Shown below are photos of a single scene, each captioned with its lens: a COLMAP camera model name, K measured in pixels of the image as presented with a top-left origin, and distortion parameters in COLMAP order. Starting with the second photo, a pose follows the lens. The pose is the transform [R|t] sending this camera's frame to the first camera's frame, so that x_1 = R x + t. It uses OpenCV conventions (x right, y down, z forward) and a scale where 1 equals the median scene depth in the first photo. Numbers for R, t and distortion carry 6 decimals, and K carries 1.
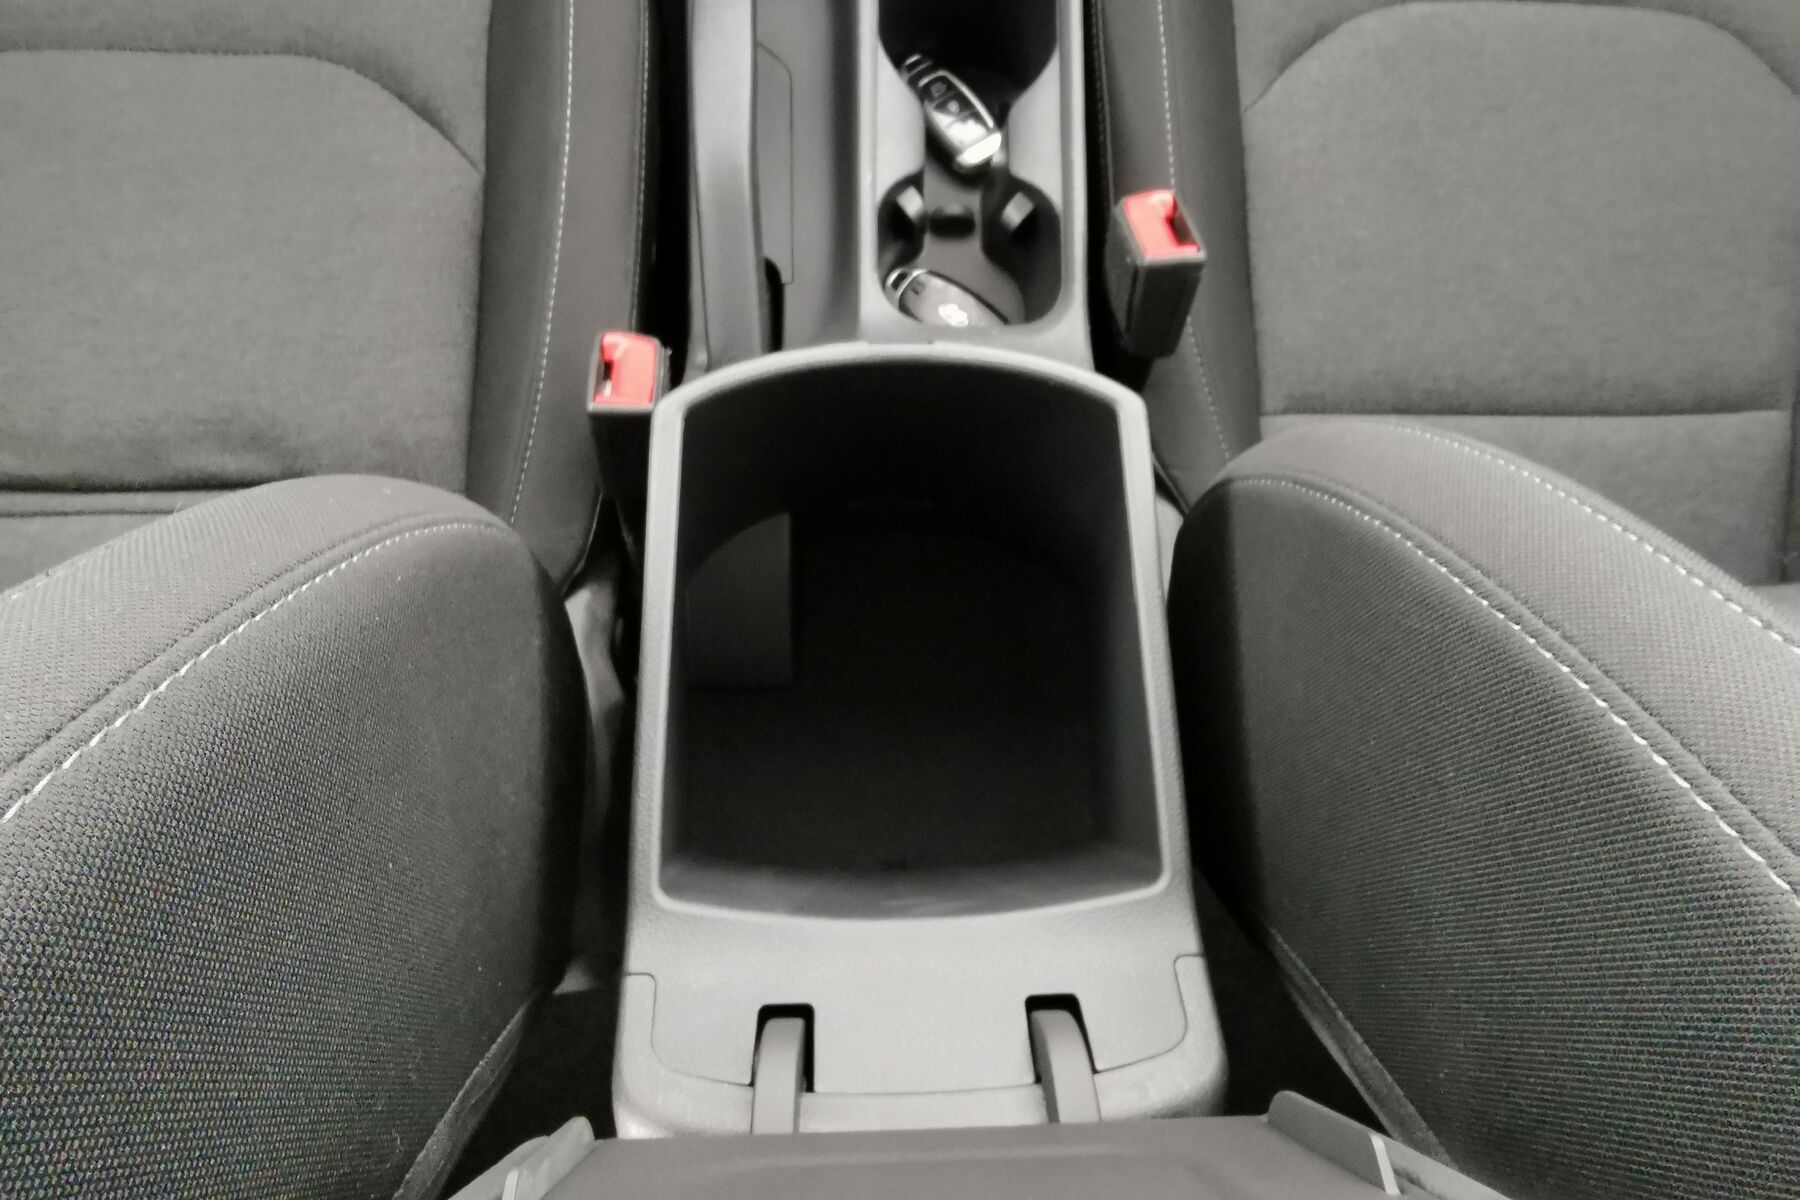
lens RADIAL K [[1080.7, 0, 893.9], [0, 1080.7, 617.1], [0, 0, 1]] dist [0.012439, -0.040909]
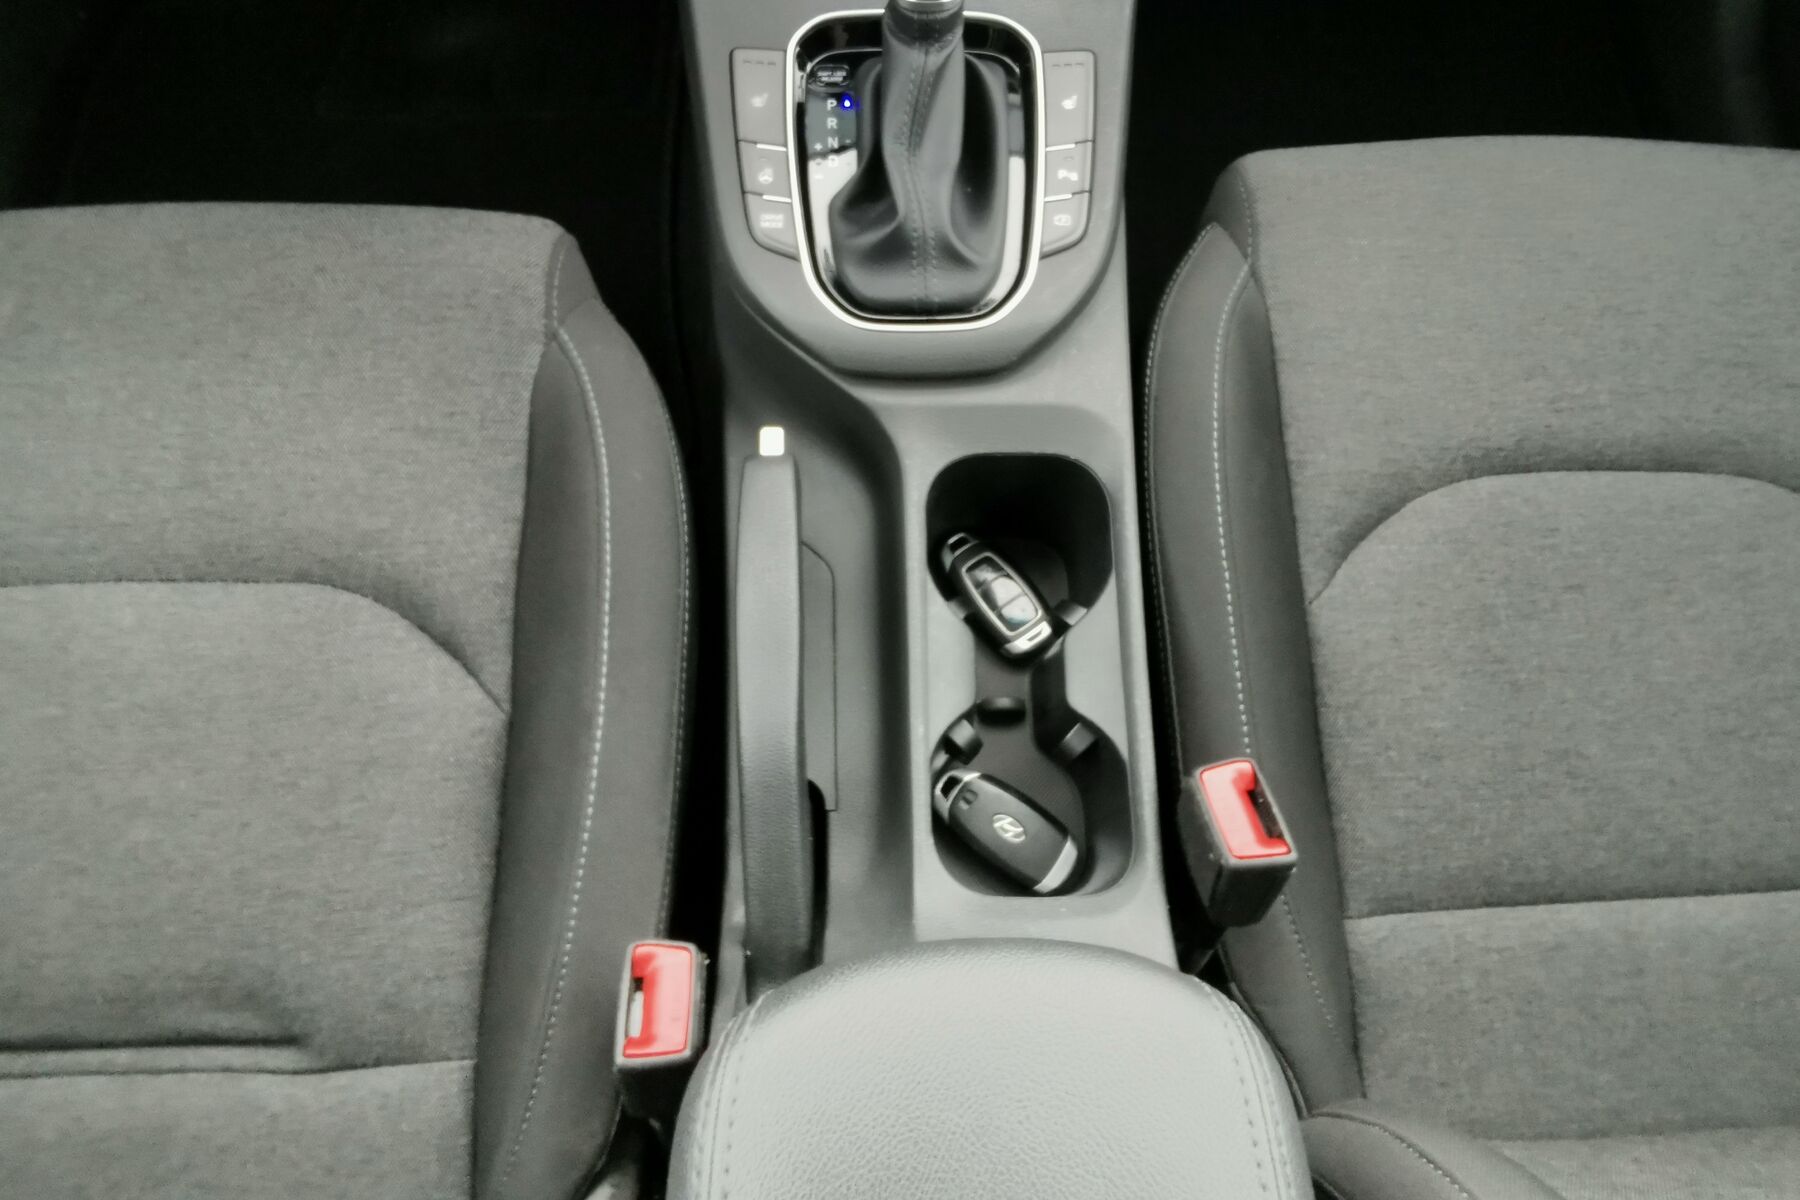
lens RADIAL K [[1080.7, 0, 903.2], [0, 1080.7, 613.7], [0, 0, 1]] dist [0.012439, -0.040909]
pose [[0.999932, -0.011626, -0.001094, -0.034915], [0.011415, 0.992911, -0.118314, -0.376726], [0.002462, 0.118294, 0.992976, 0.059476]]
